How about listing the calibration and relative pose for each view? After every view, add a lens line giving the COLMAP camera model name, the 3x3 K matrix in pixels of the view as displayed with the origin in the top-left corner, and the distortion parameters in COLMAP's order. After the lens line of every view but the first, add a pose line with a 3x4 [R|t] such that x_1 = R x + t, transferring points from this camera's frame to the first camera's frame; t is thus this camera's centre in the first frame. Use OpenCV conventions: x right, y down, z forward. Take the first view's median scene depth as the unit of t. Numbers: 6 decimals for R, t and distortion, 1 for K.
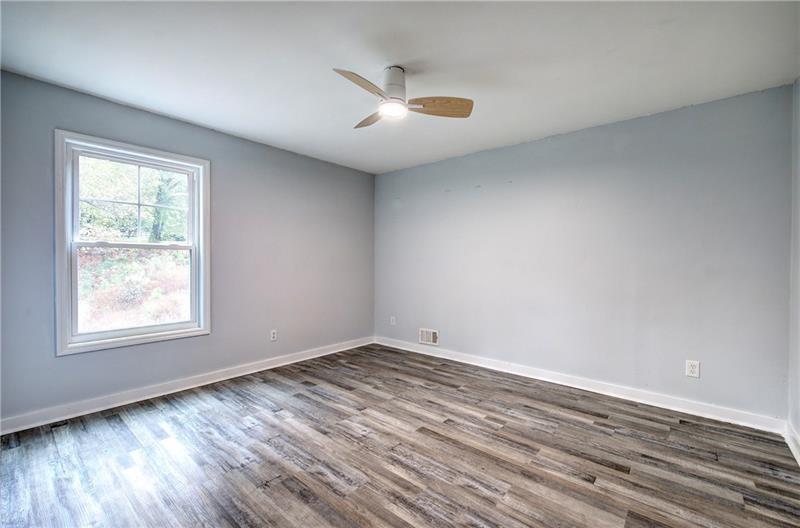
lens RADIAL K [[340.1, 0, 402.5], [0, 340.1, 261.4], [0, 0, 1]] dist [0.000277, -0.000222]
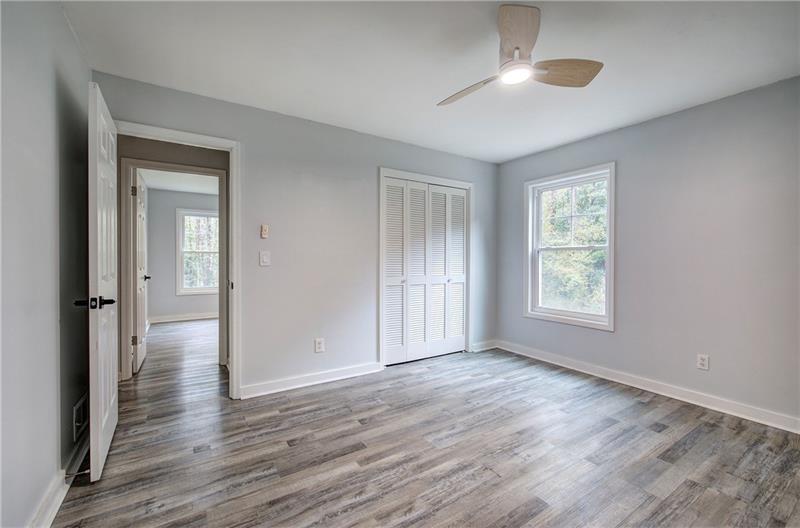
lens RADIAL K [[340.1, 0, 402.0], [0, 340.1, 263.6], [0, 0, 1]] dist [0.000277, -0.000222]
pose [[-0.285823, 0.005279, -0.958268, 0.670019], [-0.006084, 0.999955, 0.007323, 0.005711], [0.958263, 0.007923, -0.285778, 0.780048]]
